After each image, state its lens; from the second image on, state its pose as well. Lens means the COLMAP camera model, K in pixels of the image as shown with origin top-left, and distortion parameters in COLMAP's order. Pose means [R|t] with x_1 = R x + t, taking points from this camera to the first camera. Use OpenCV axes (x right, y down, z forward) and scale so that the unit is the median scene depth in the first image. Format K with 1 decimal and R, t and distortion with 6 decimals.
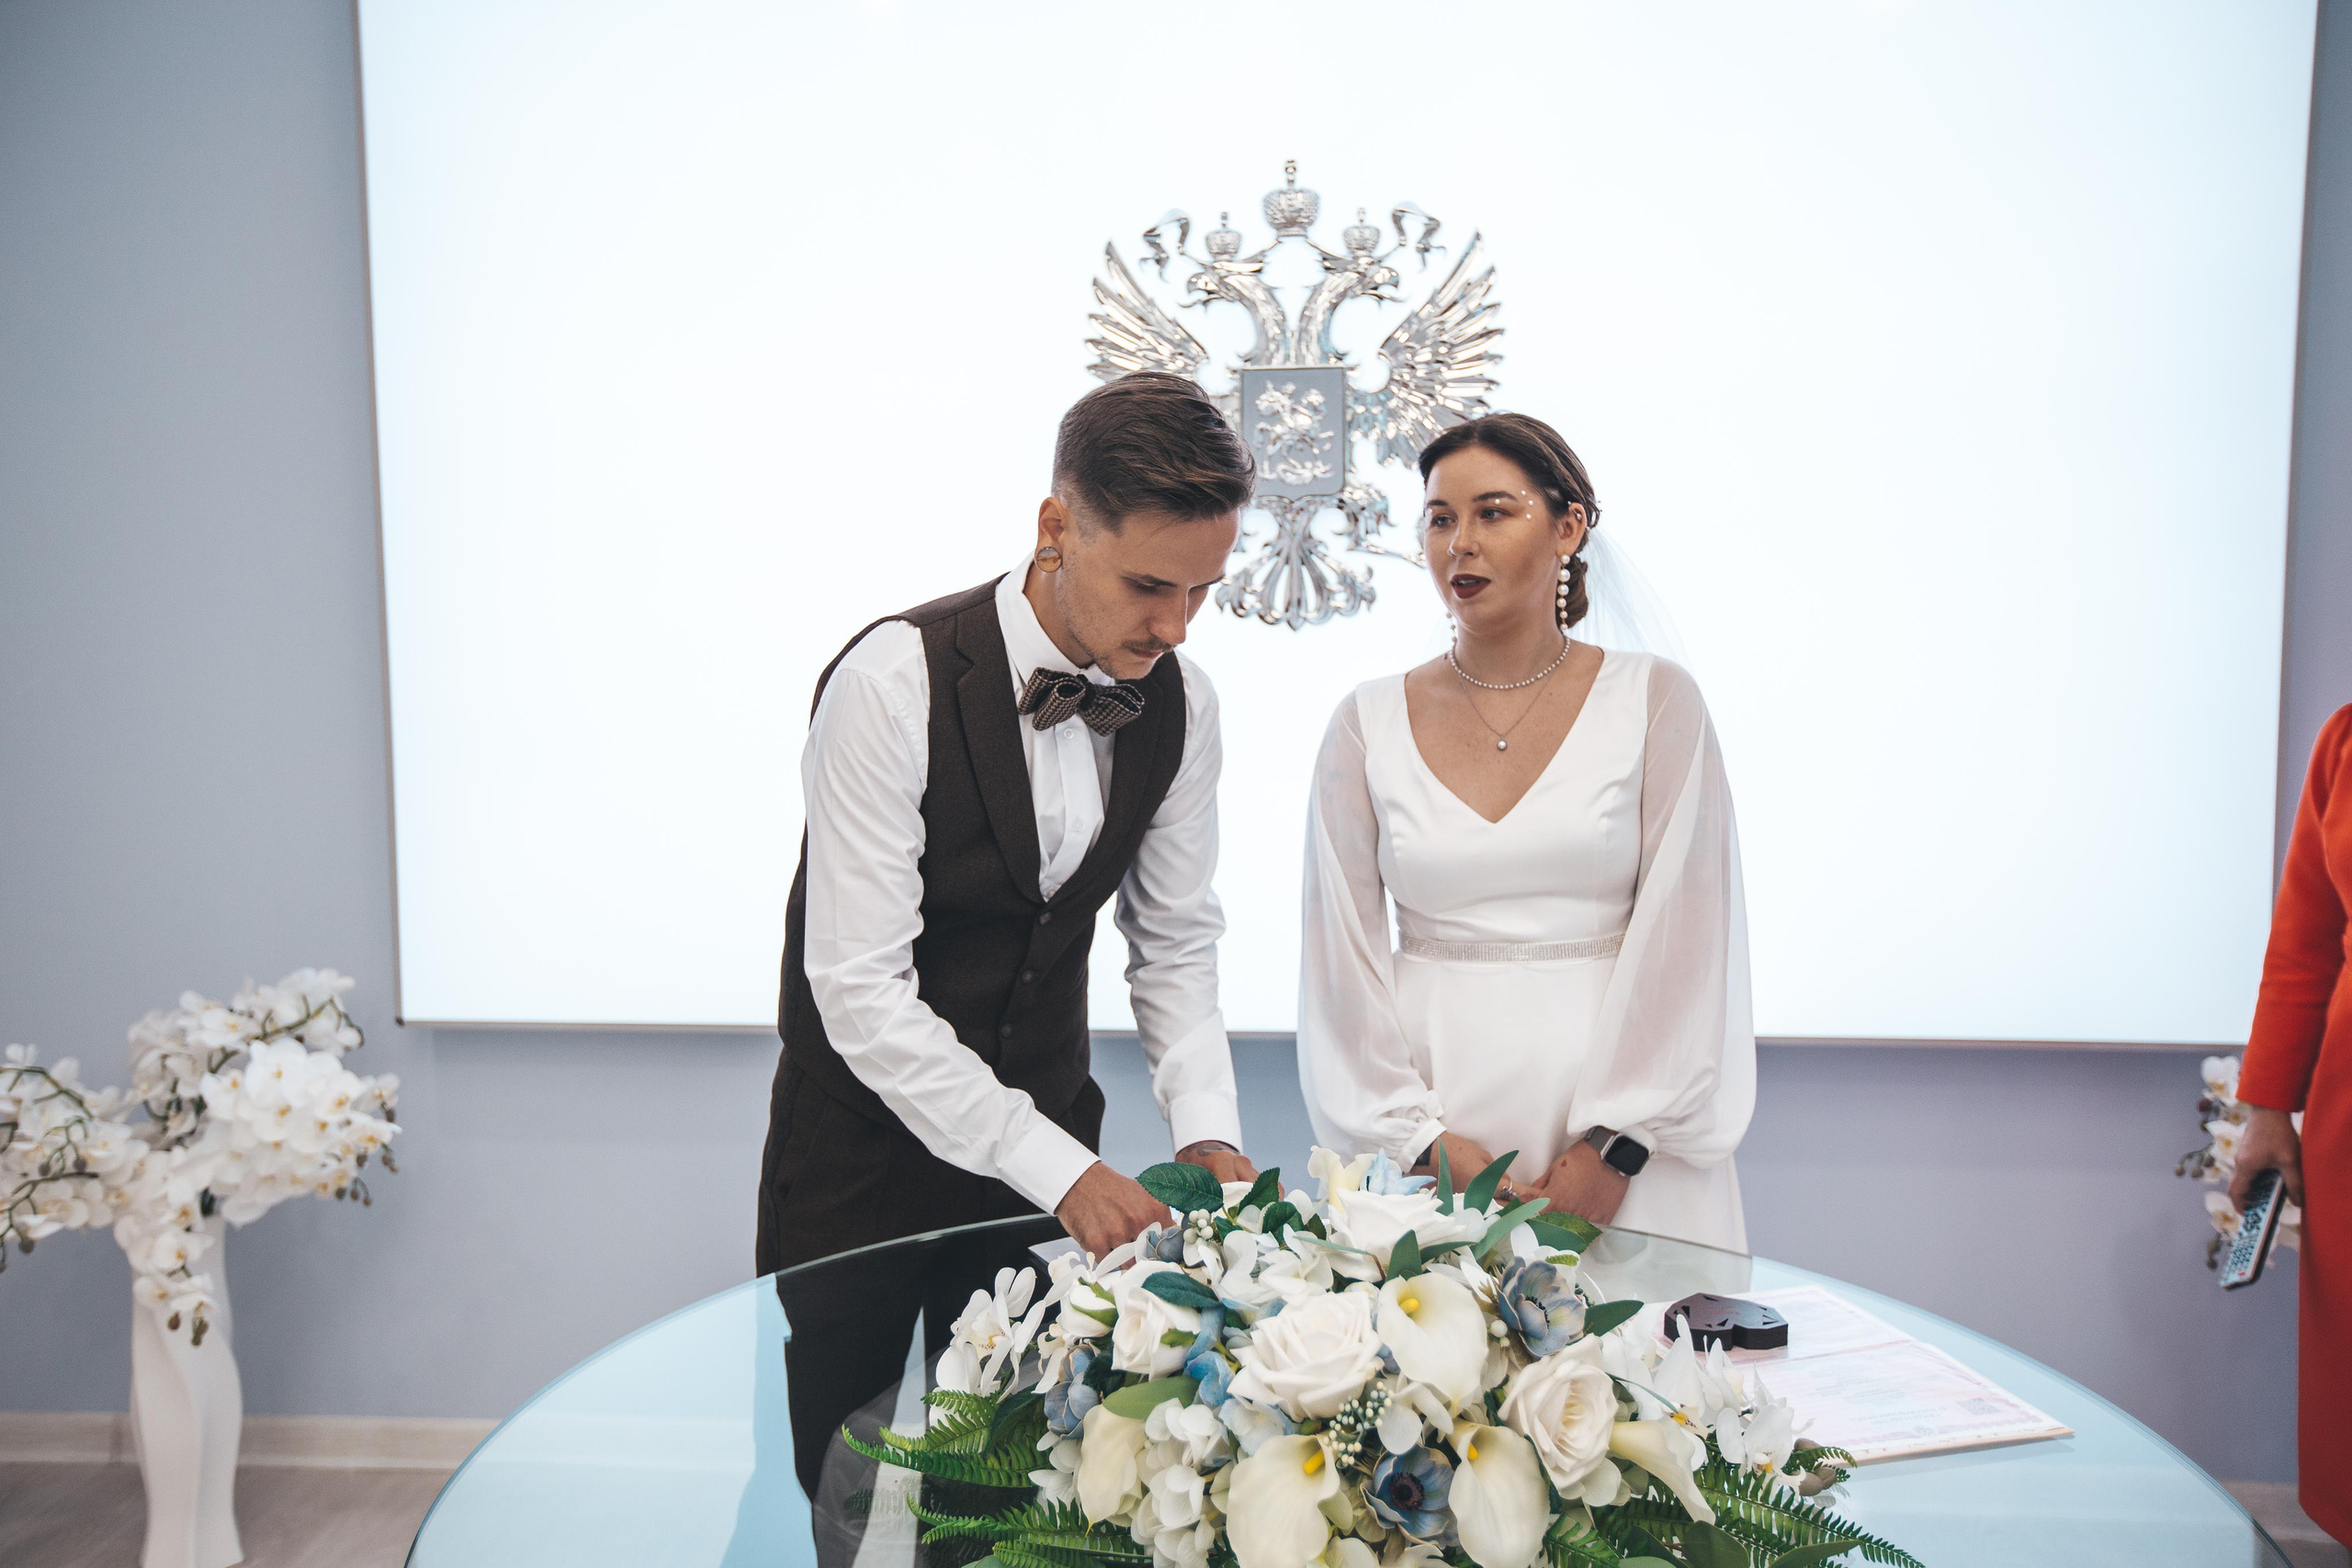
lens RADIAL K [[1960.2, 0, 1176.0], [0, 1960.2, 784.0], [0, 0, 1]] dist [0.061765, -0.000128]
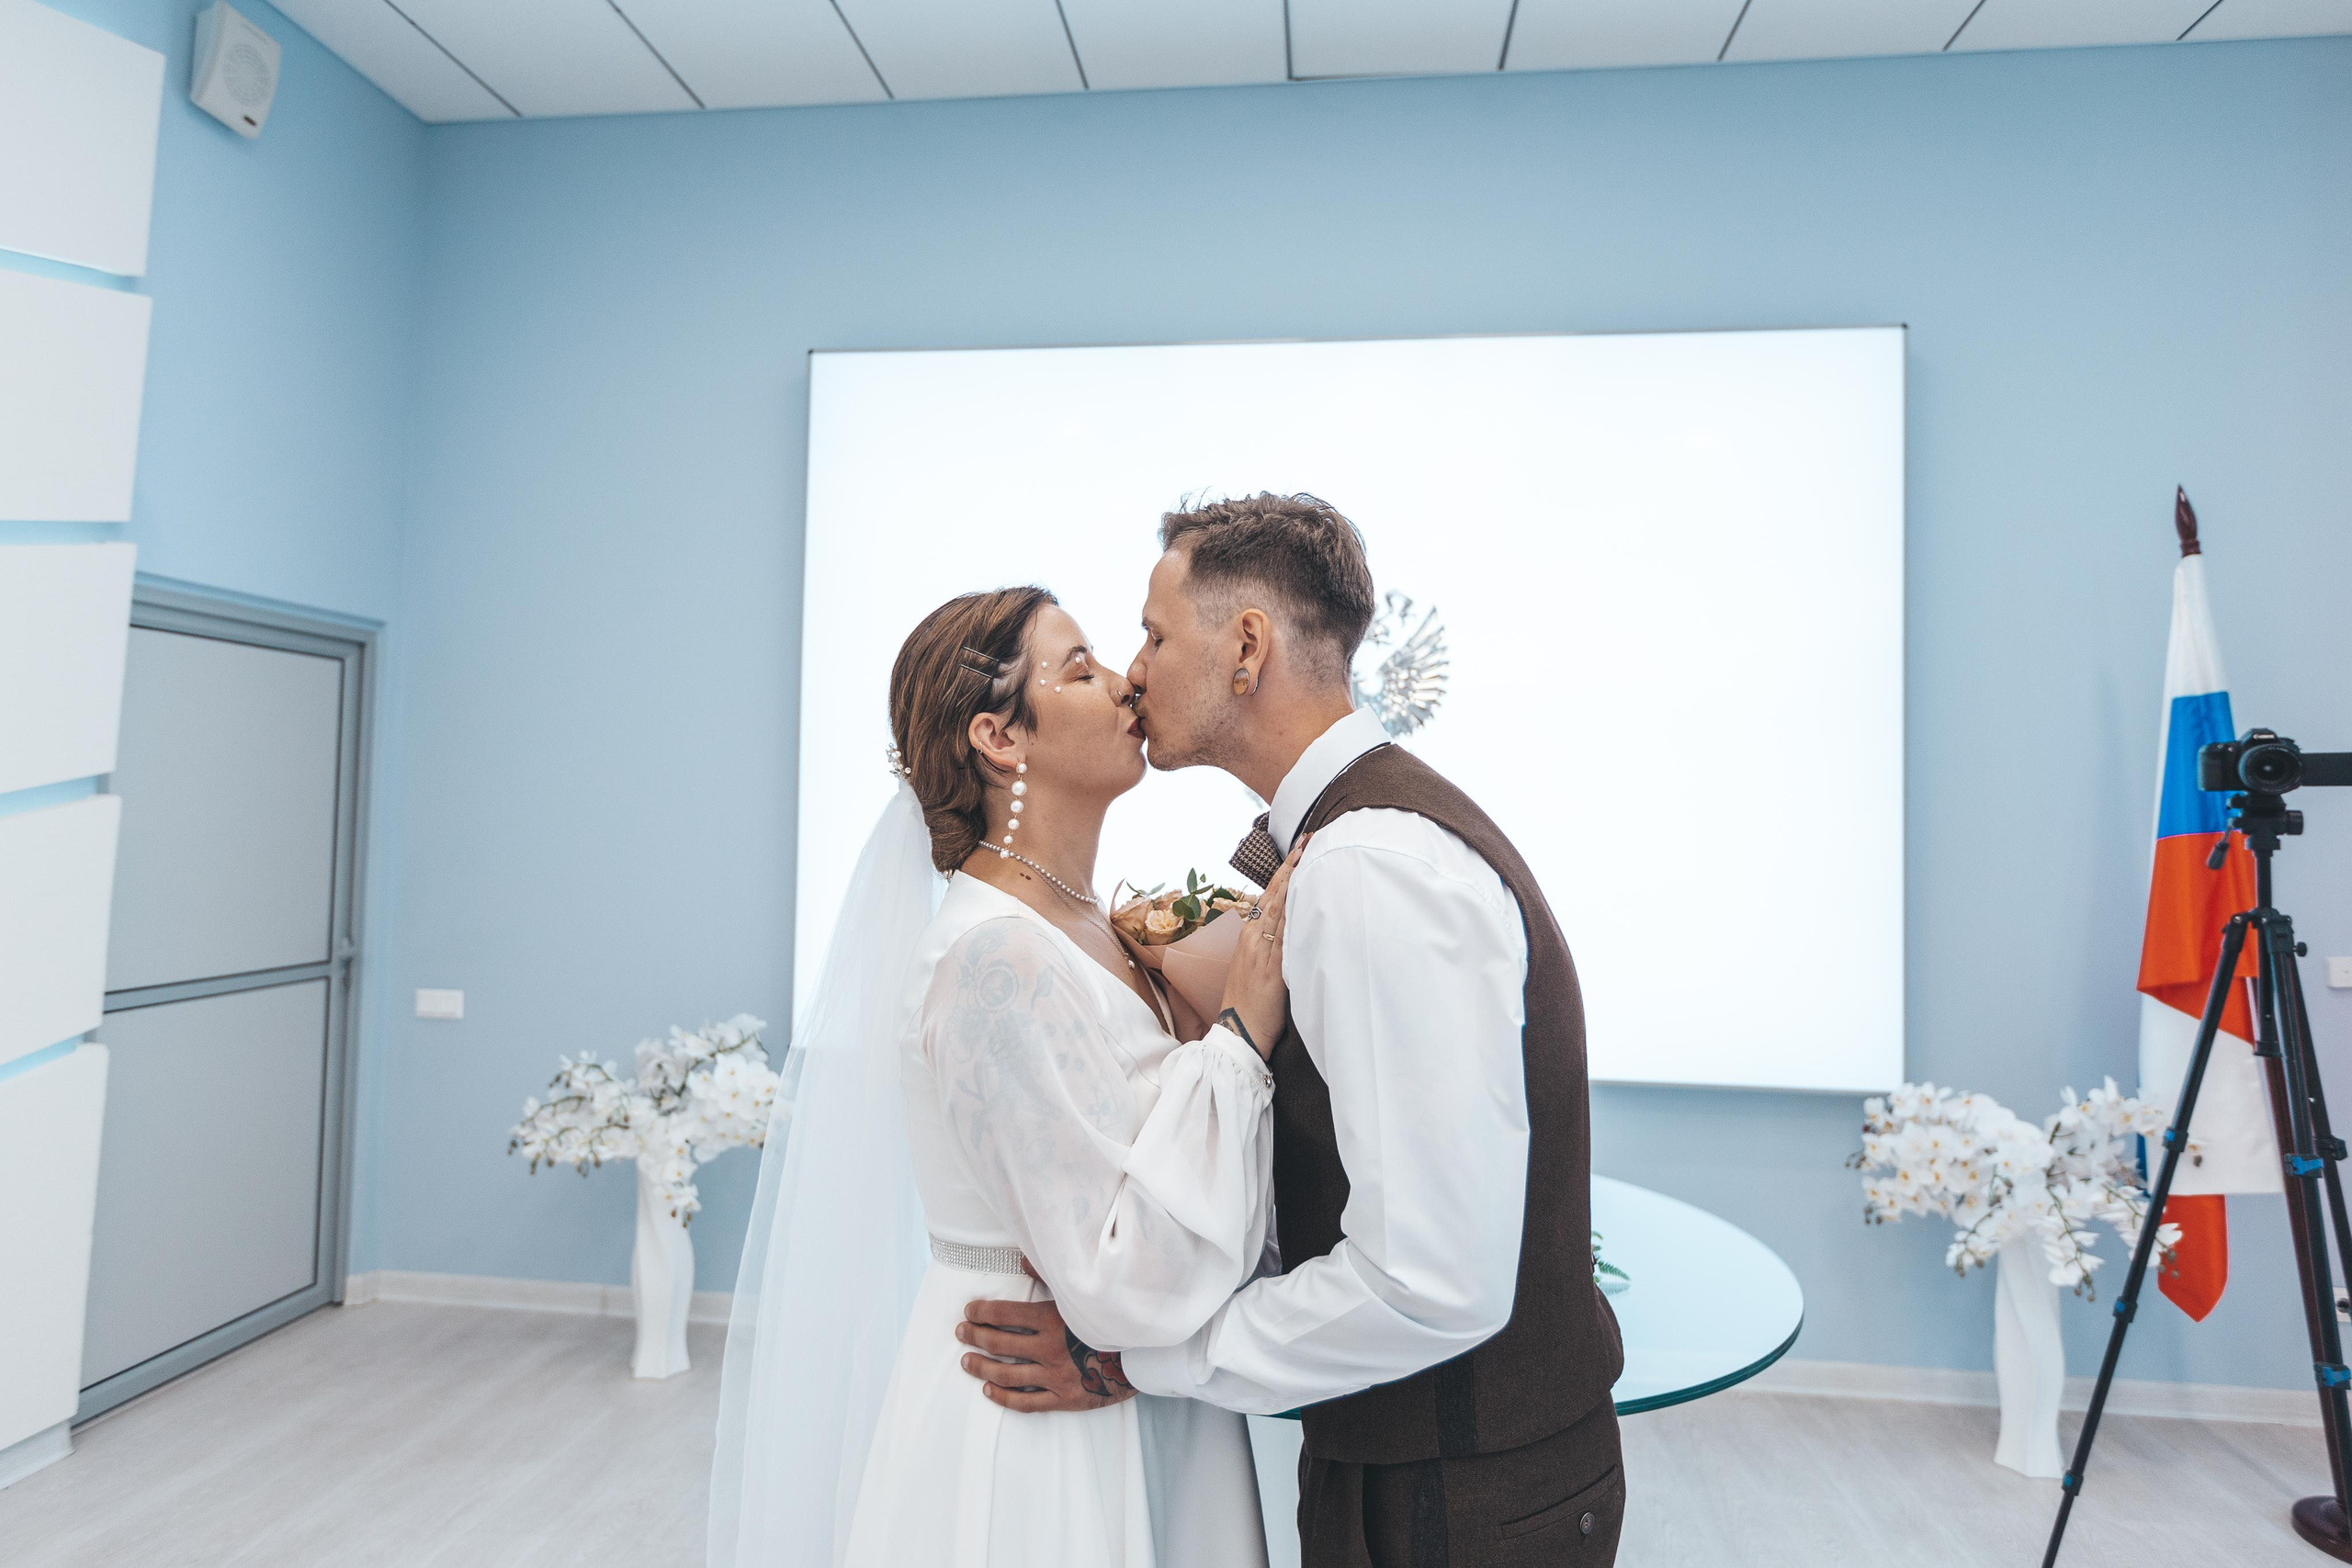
lens RADIAL K [[1426.2, 0, 1176.0], [0, 1426.2, 784.0], [0, 0, 1]] dist [0.031681, 0.000192]
pose [[0.999282, 0.023740, -0.029523, -0.035660], [-0.026740, 0.994034, -0.105743, 0.017937], [0.026836, 0.106456, 0.993955, -0.254900]]
